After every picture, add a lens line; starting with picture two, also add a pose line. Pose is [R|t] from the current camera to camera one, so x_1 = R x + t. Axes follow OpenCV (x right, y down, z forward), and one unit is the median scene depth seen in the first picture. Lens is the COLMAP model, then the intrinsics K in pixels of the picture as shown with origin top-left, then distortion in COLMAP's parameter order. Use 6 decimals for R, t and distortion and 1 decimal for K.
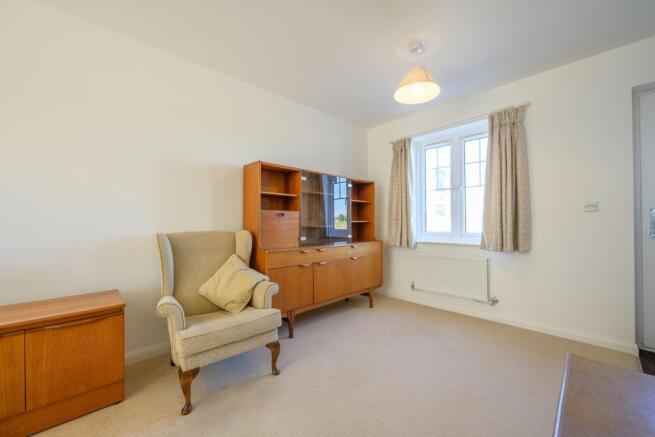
lens RADIAL K [[263.1, 0, 328.0], [0, 263.1, 220.4], [0, 0, 1]] dist [-0.002585, -0.000413]
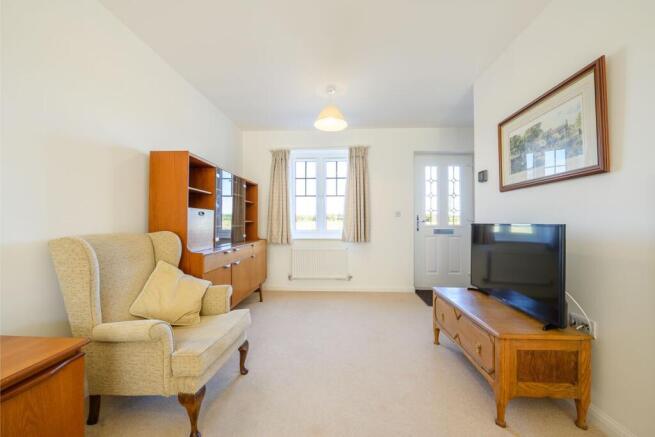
lens RADIAL K [[263.1, 0, 328.0], [0, 263.1, 220.4], [0, 0, 1]] dist [-0.002585, -0.000413]
pose [[0.729460, 0.007077, 0.683987, -0.435603], [-0.006492, 0.999973, -0.003422, 0.001855], [-0.683993, -0.001944, 0.729486, 0.035855]]
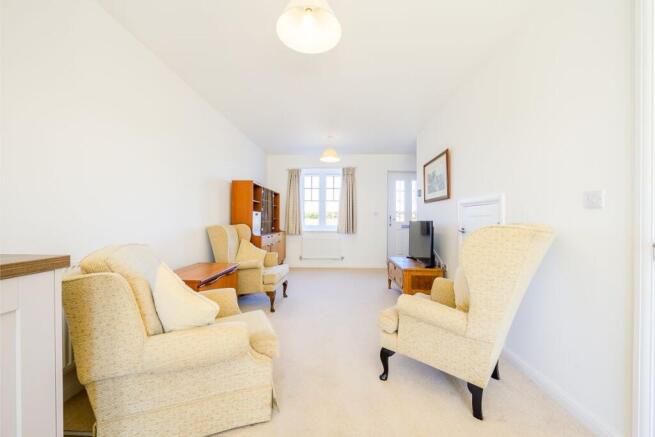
lens RADIAL K [[263.1, 0, 328.0], [0, 263.1, 220.4], [0, 0, 1]] dist [-0.002585, -0.000413]
pose [[0.721662, 0.003771, 0.692235, -0.876457], [-0.010927, 0.999923, 0.005944, 0.001361], [-0.692159, -0.011854, 0.721647, -0.407178]]
